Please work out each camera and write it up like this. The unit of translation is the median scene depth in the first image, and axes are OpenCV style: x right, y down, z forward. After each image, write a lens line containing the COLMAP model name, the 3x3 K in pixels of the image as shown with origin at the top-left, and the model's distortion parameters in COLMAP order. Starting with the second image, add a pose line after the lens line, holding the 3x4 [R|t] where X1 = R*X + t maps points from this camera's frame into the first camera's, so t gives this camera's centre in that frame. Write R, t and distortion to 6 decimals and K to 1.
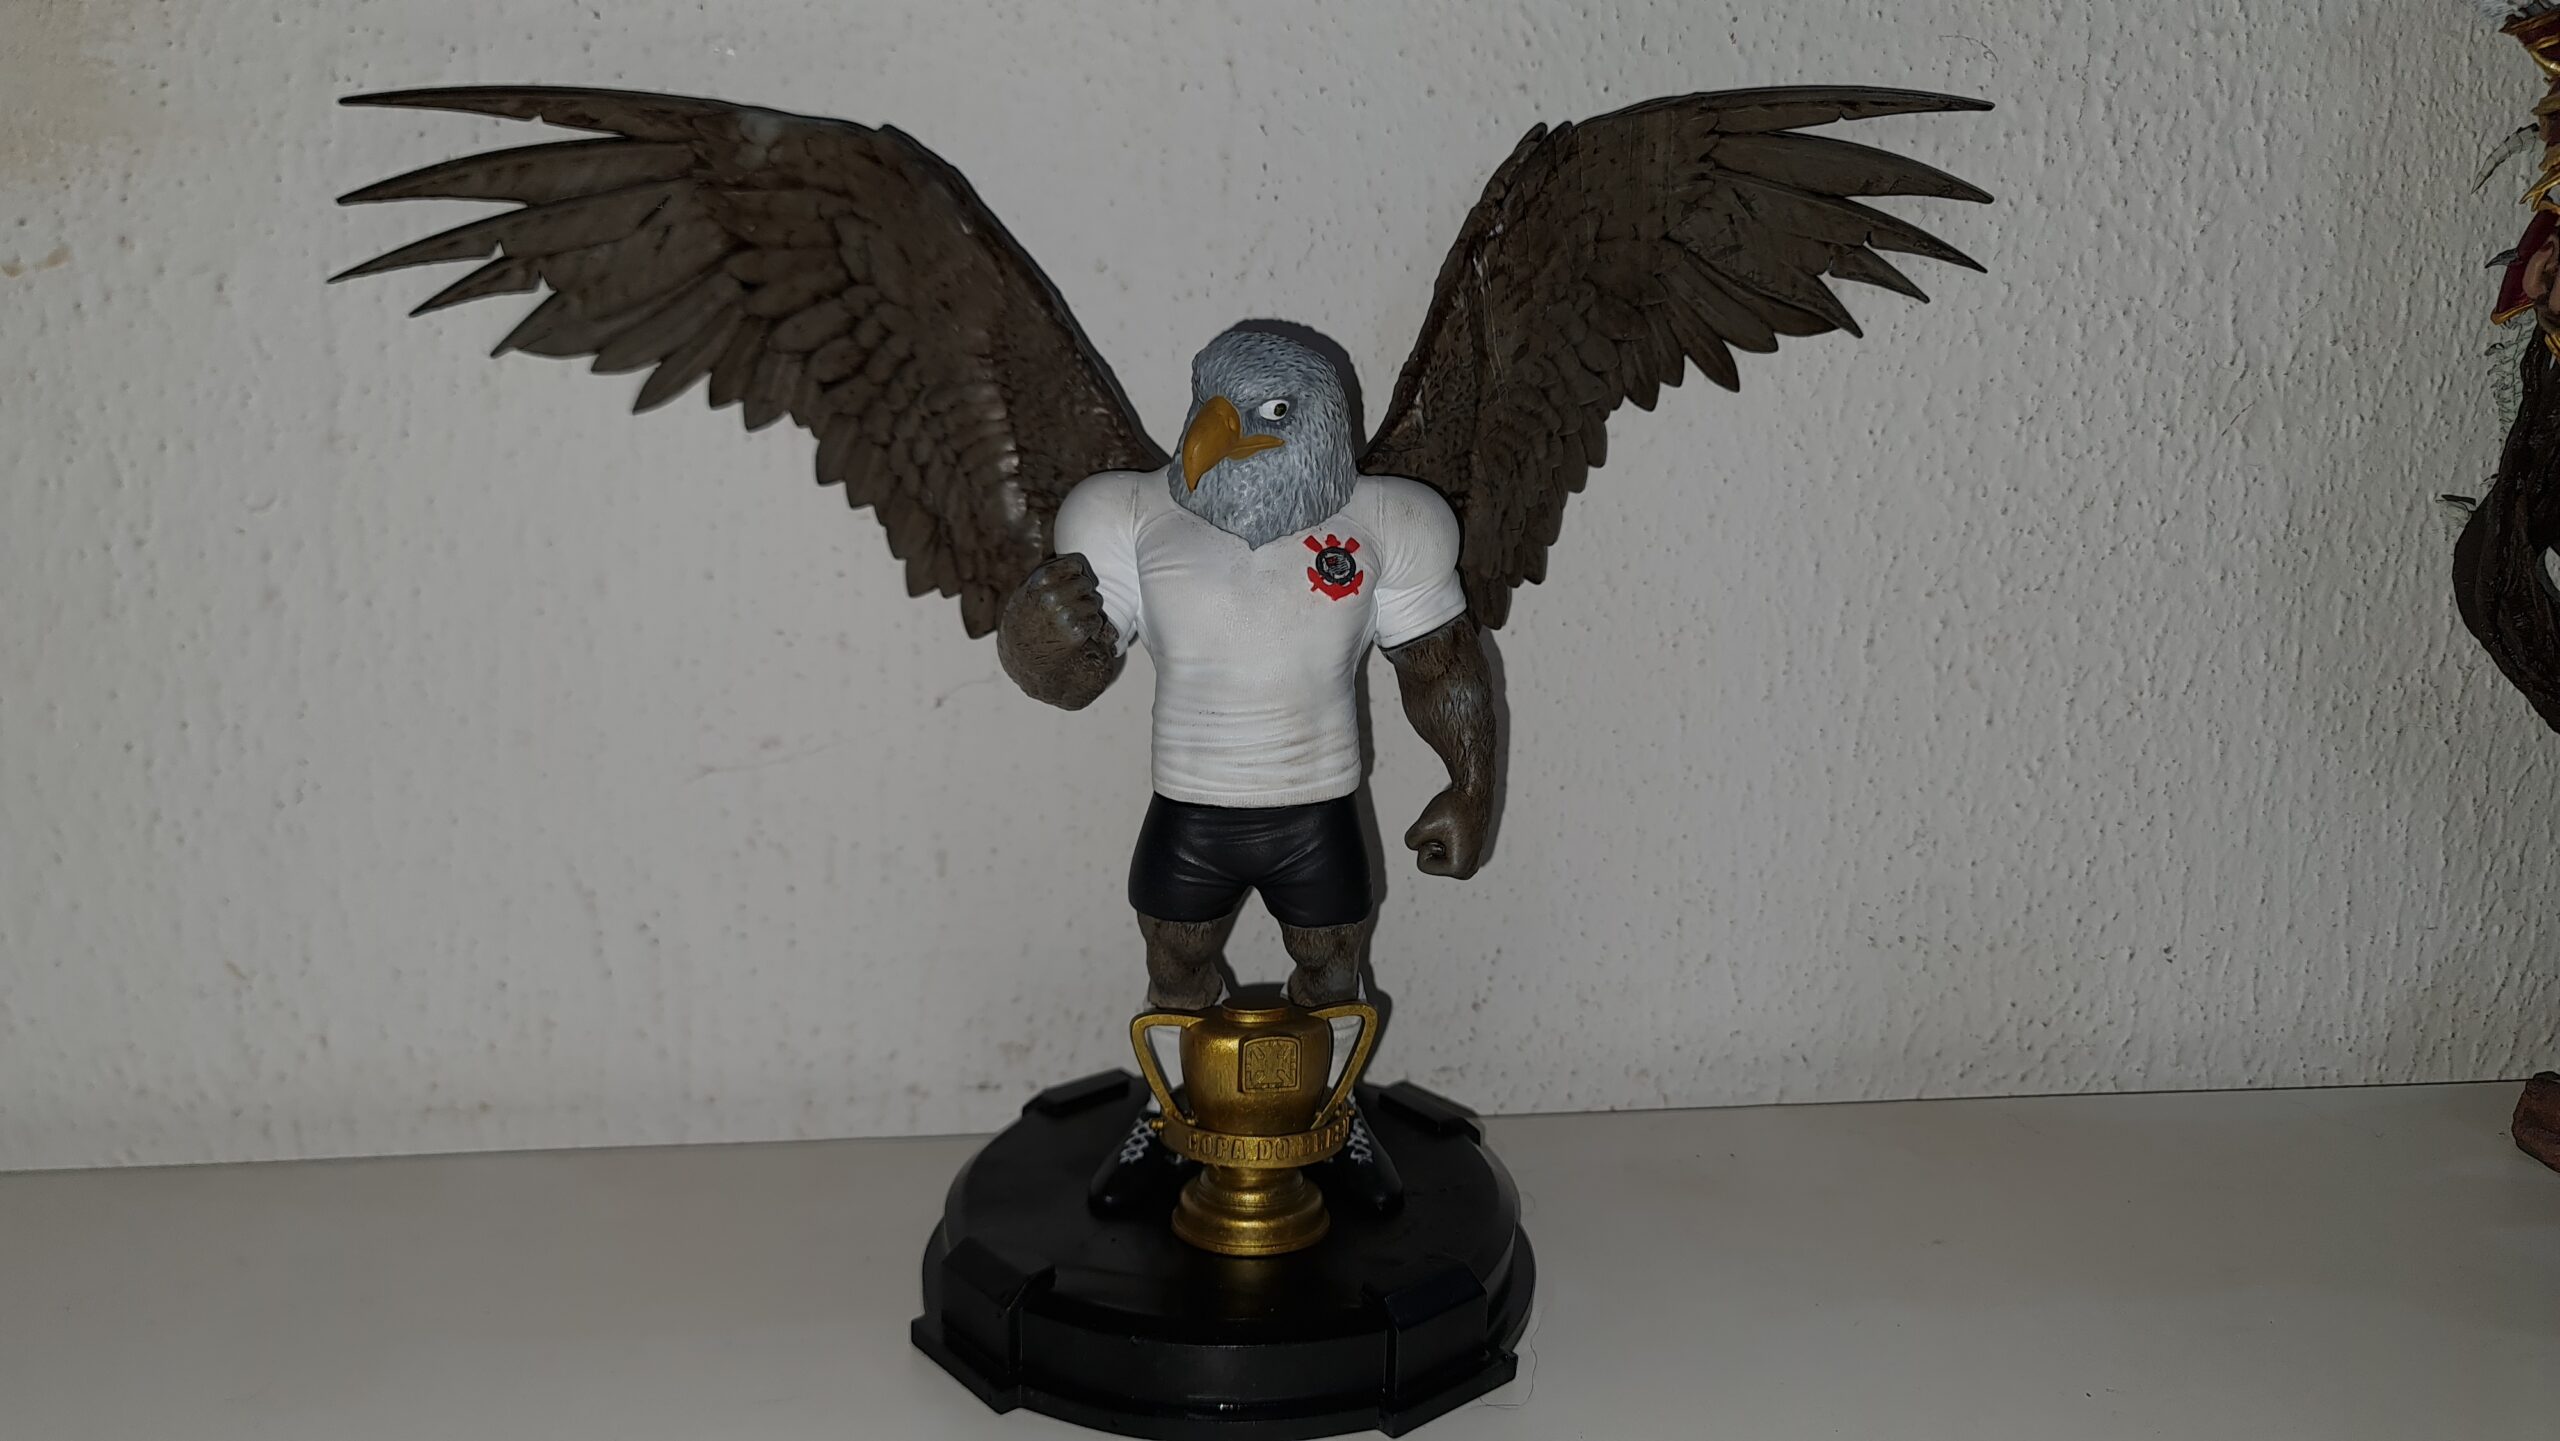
lens RADIAL K [[1909.9, 0, 1327.0], [0, 1909.9, 719.3], [0, 0, 1]] dist [0.011780, 0.002258]
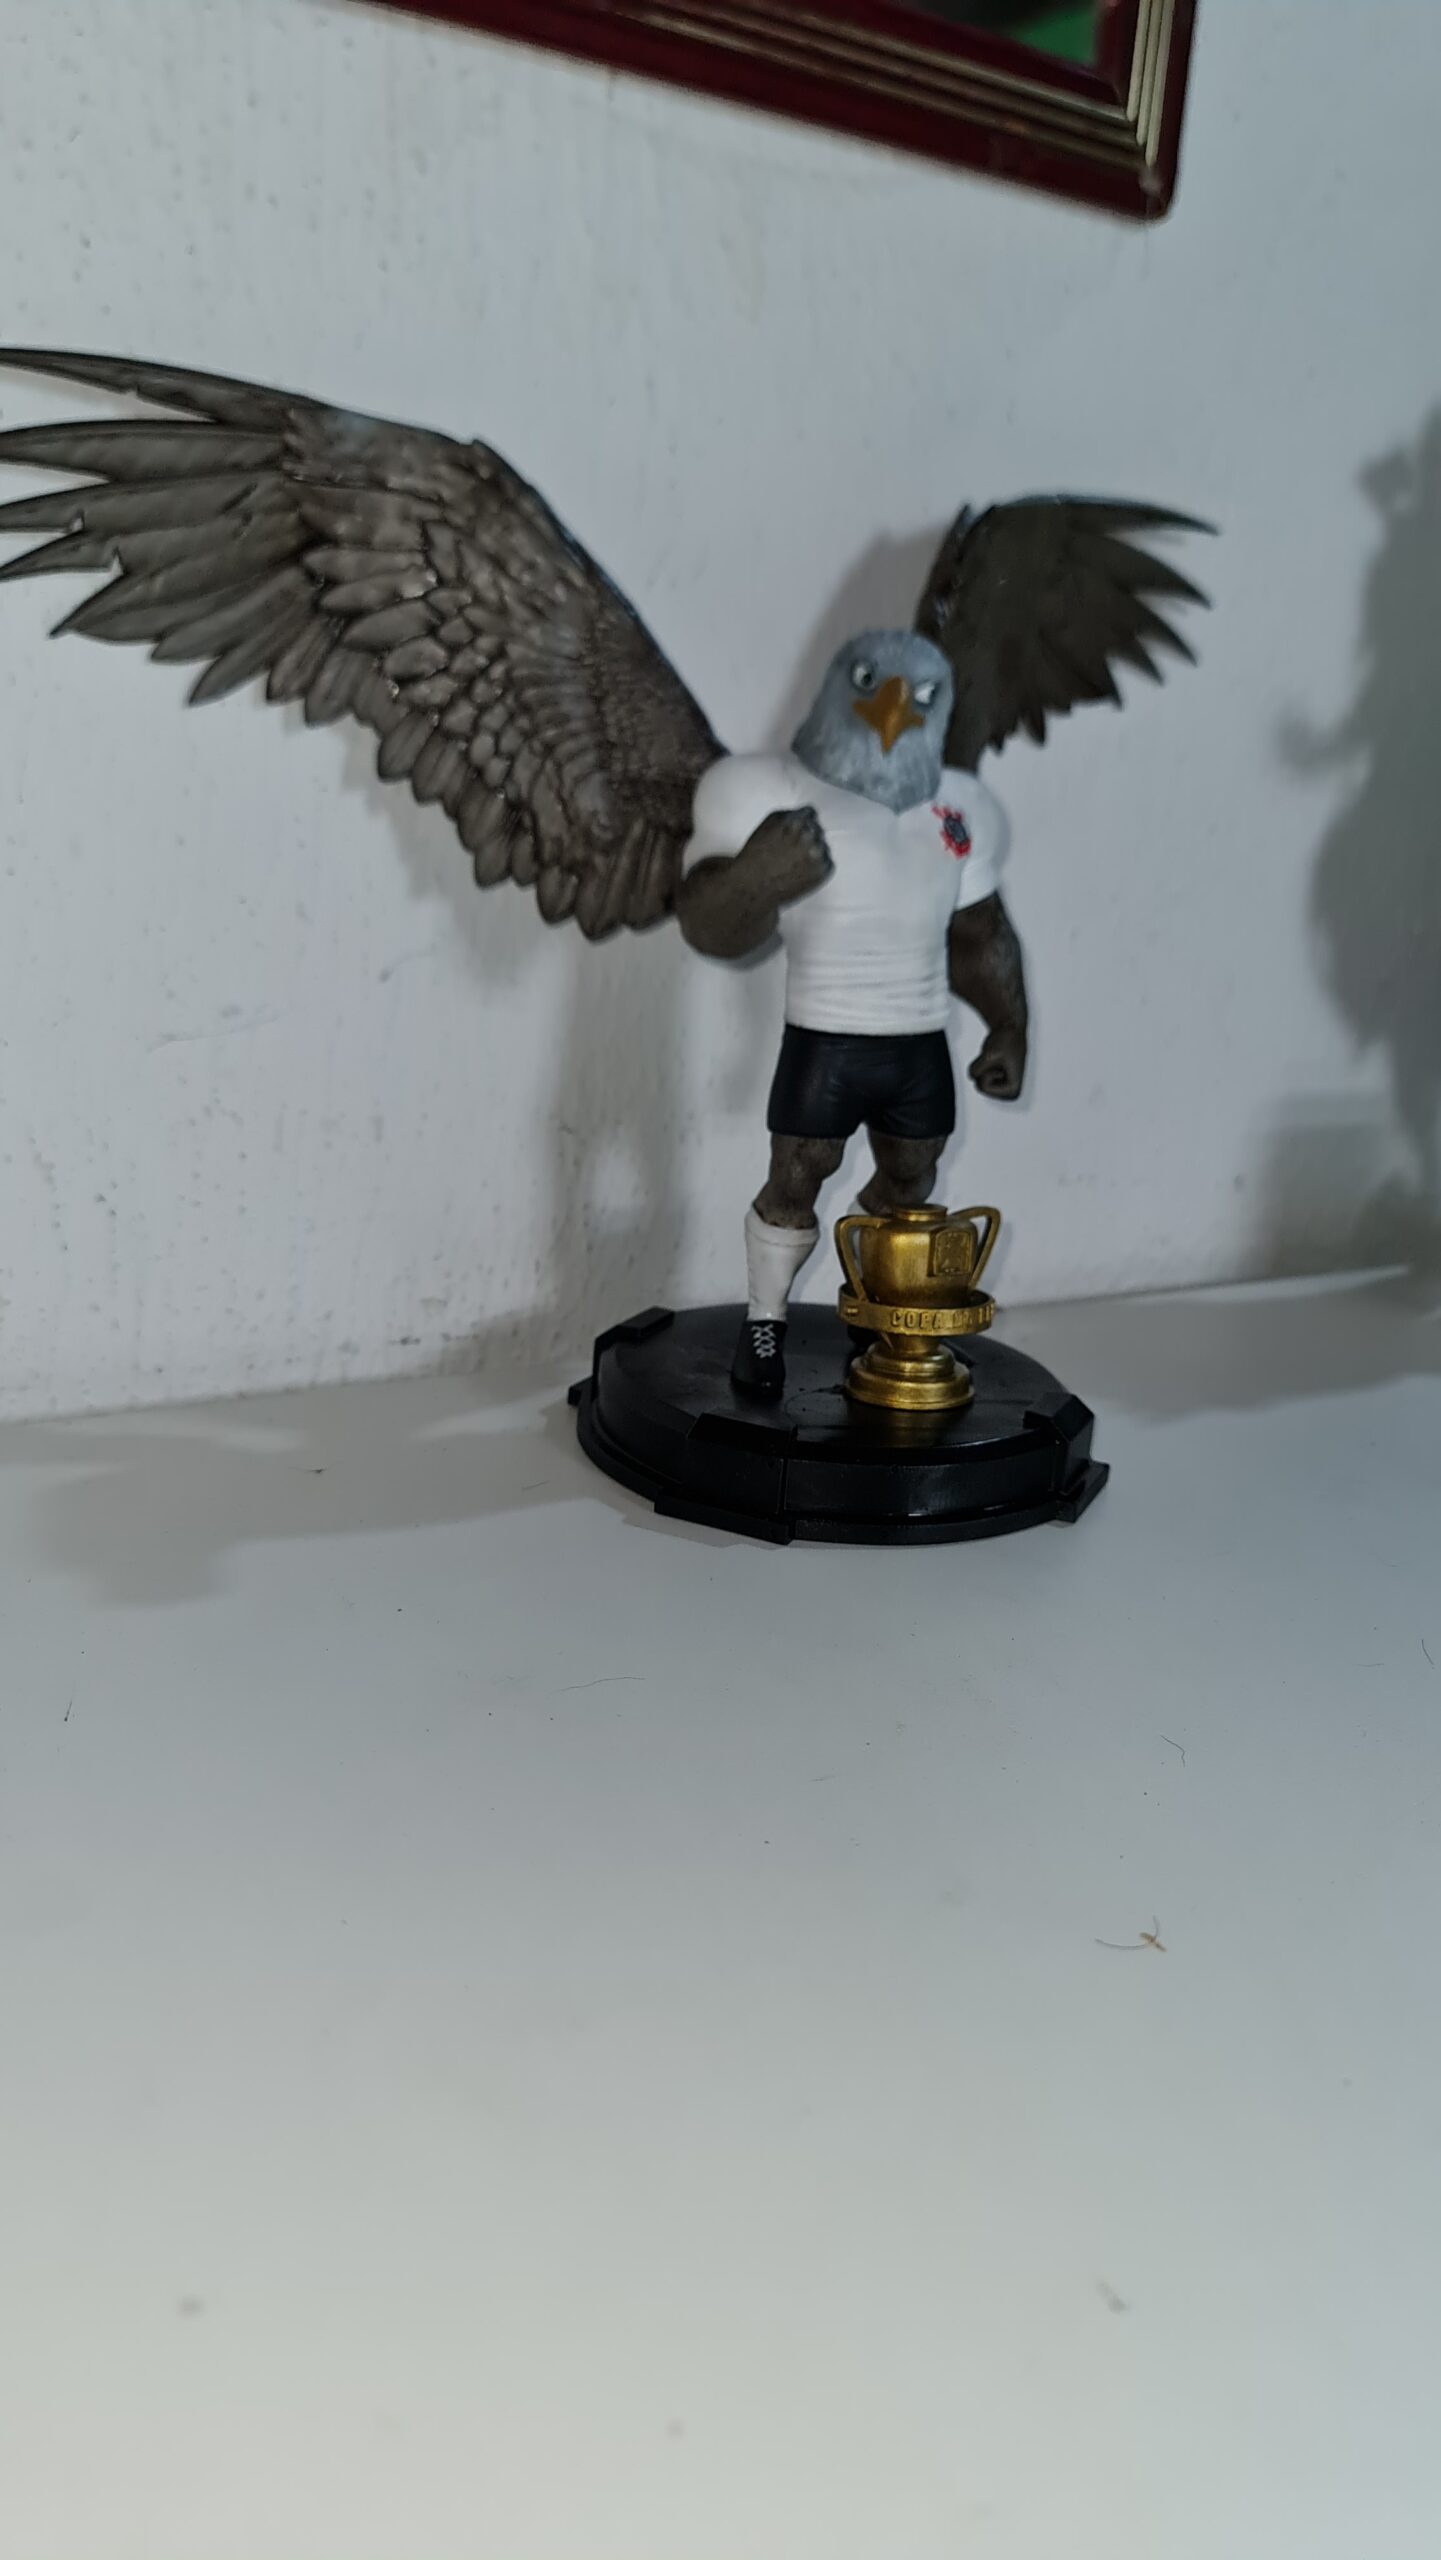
lens RADIAL K [[1893.9, 0, 731.8], [0, 1893.9, 1311.2], [0, 0, 1]] dist [0.006861, -0.001309]
pose [[0.910680, -0.073129, 0.406589, -0.562728], [0.062529, 0.997268, 0.039316, 0.149275], [-0.408354, -0.010380, 0.912765, -0.044750]]
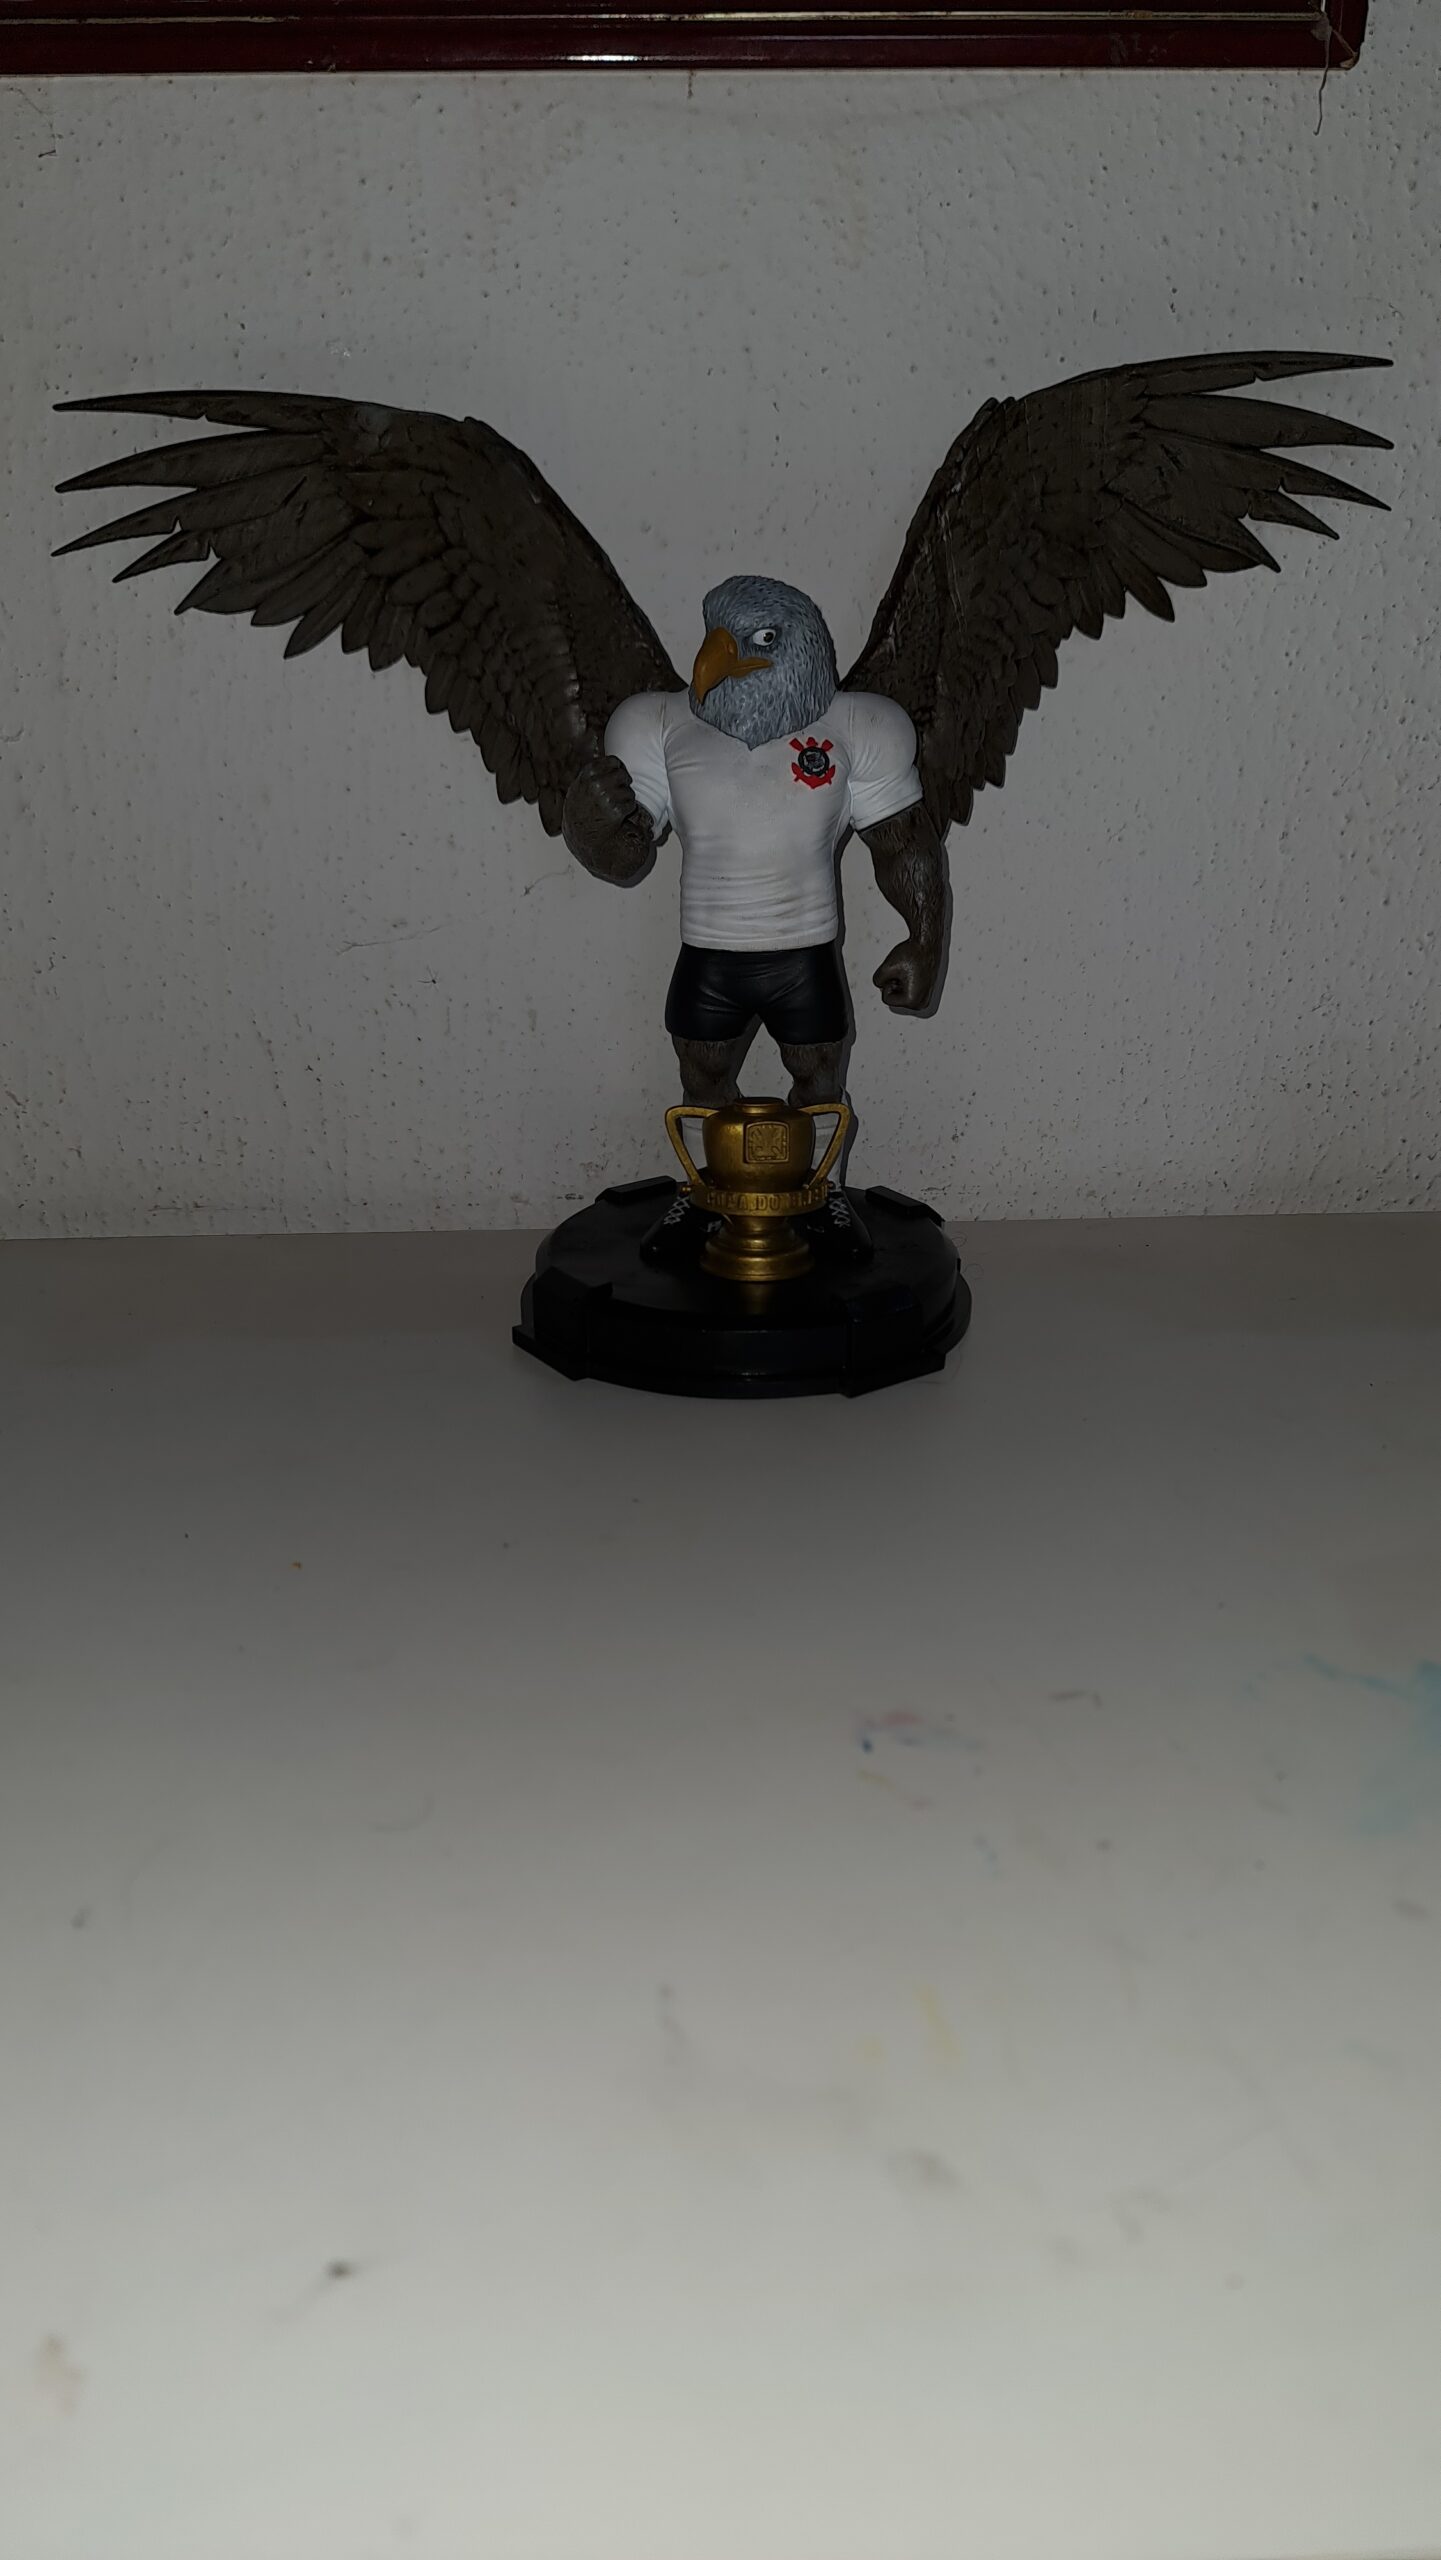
lens RADIAL K [[1878.3, 0, 773.1], [0, 1878.3, 1274.6], [0, 0, 1]] dist [0.016195, 0.003816]
pose [[0.995927, 0.008160, -0.089790, 0.084130], [0.005093, 0.989214, 0.146391, 0.069786], [0.090016, -0.146252, 0.985143, -0.289703]]
